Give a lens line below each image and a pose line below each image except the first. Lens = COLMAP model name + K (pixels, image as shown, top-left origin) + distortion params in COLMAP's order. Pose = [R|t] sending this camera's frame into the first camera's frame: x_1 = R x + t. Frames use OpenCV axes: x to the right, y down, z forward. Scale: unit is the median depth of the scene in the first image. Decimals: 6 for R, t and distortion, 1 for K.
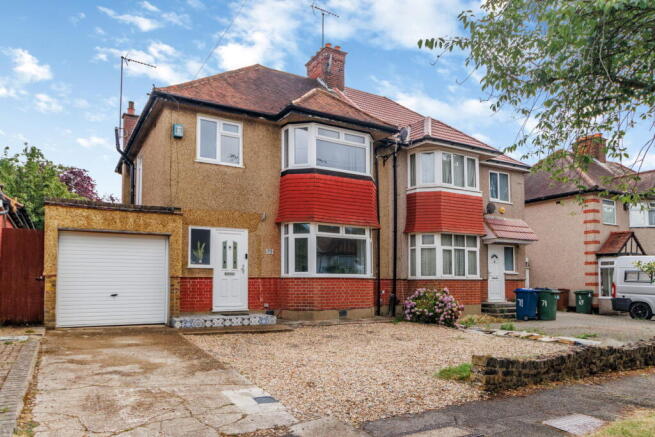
lens RADIAL K [[454.8, 0, 328.3], [0, 454.8, 280.0], [0, 0, 1]] dist [0.000752, -0.001100]
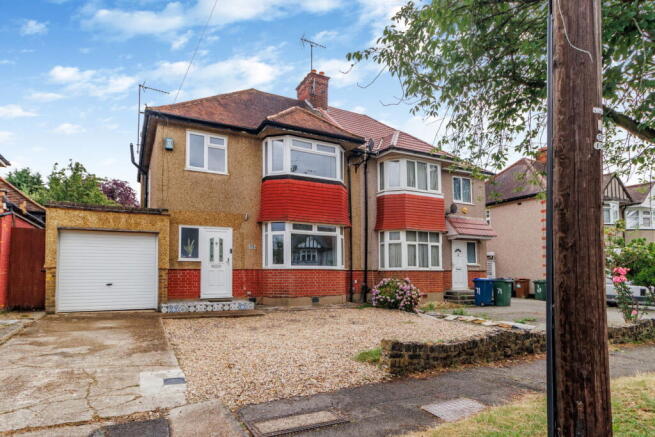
lens RADIAL K [[376.2, 0, 325.9], [0, 376.2, 269.7], [0, 0, 1]] dist [0.002622, 0.000623]
pose [[0.999066, -0.003471, -0.043079, 0.103536], [0.003194, 0.999974, -0.006508, 0.002855], [0.043100, 0.006364, 0.999050, 0.049651]]
